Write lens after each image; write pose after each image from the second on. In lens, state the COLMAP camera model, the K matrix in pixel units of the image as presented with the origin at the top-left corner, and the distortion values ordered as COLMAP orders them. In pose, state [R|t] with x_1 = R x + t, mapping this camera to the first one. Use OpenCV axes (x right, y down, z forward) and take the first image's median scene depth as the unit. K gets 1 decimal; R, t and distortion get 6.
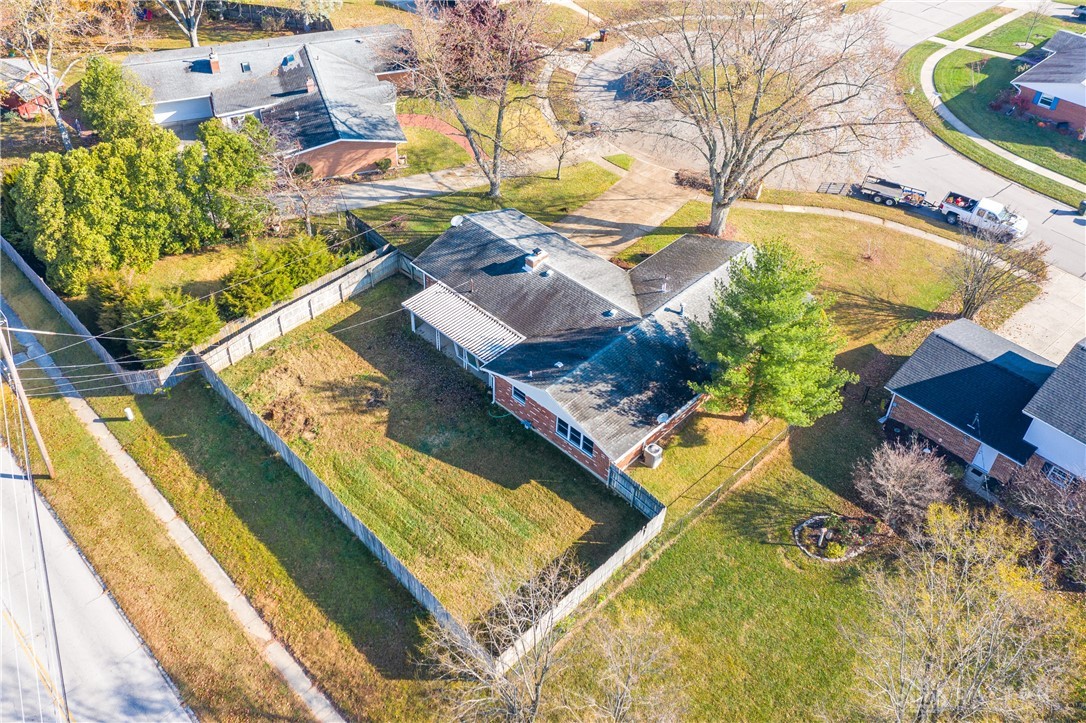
lens RADIAL K [[881.1, 0, 494.2], [0, 881.1, 357.2], [0, 0, 1]] dist [-0.002975, 0.006954]
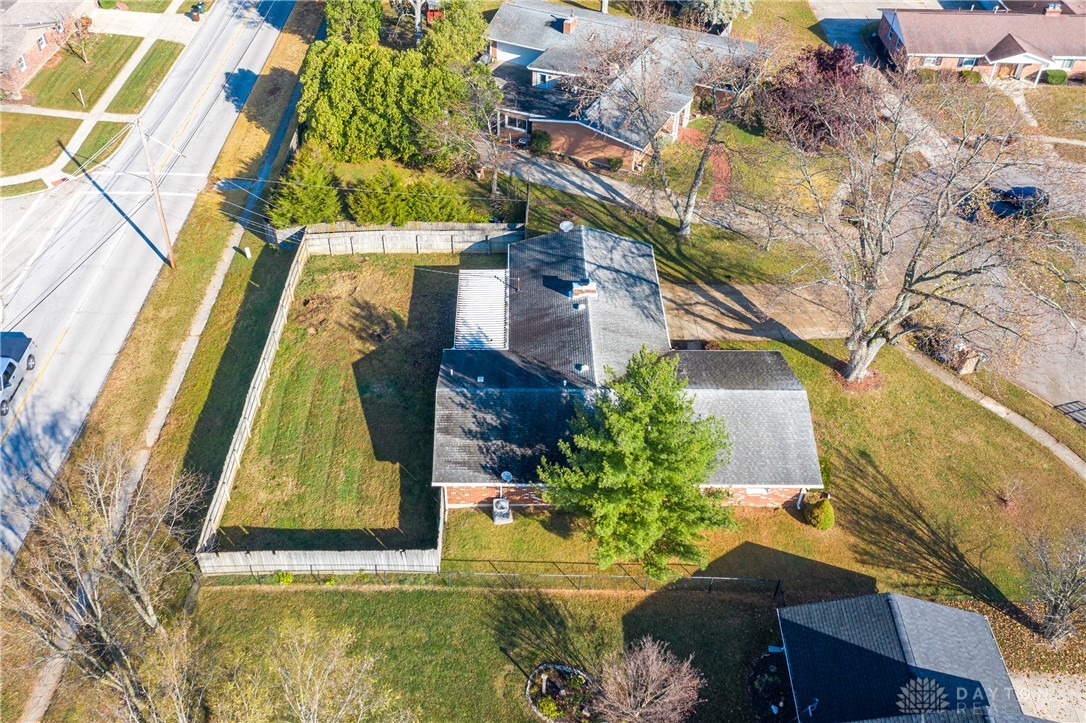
lens RADIAL K [[887.8, 0, 527.9], [0, 887.8, 367.2], [0, 0, 1]] dist [-0.005290, 0.006471]
pose [[0.725099, 0.475167, -0.498446, 0.526109], [-0.472309, 0.869889, 0.142187, -0.148066], [0.501155, 0.132321, 0.855181, 0.168563]]
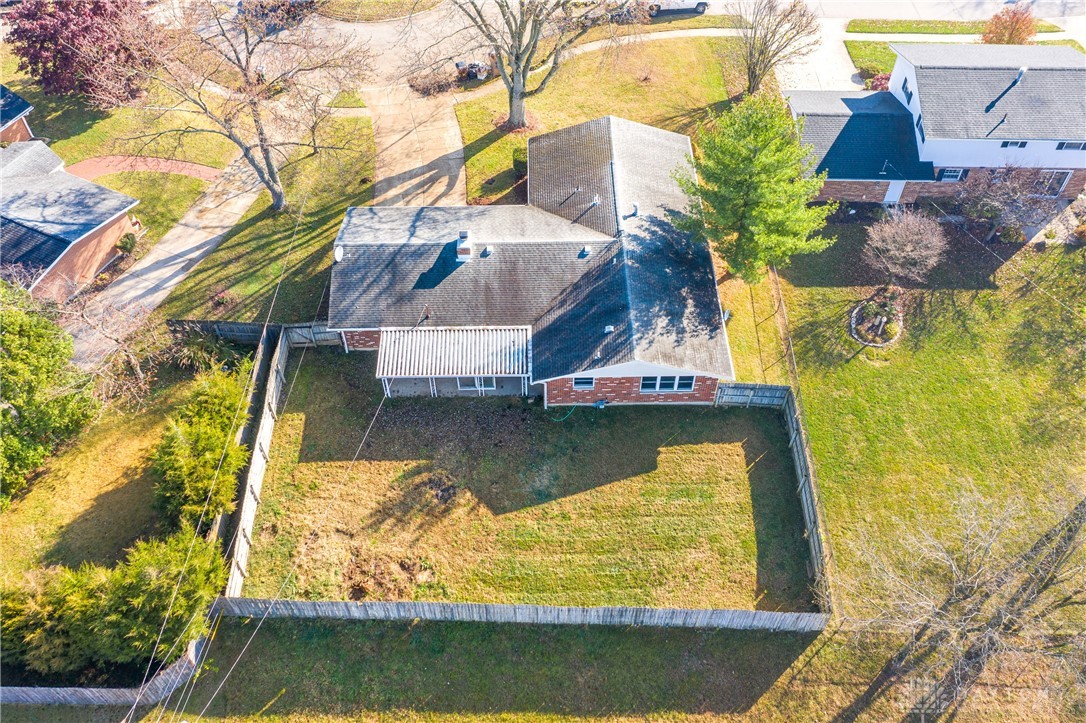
lens RADIAL K [[887.8, 0, 527.9], [0, 887.8, 367.2], [0, 0, 1]] dist [-0.005290, 0.006471]
pose [[0.691667, -0.569908, 0.443622, -0.363999], [0.494214, 0.821405, 0.284687, -0.230433], [-0.526639, 0.022335, 0.849795, 0.242709]]
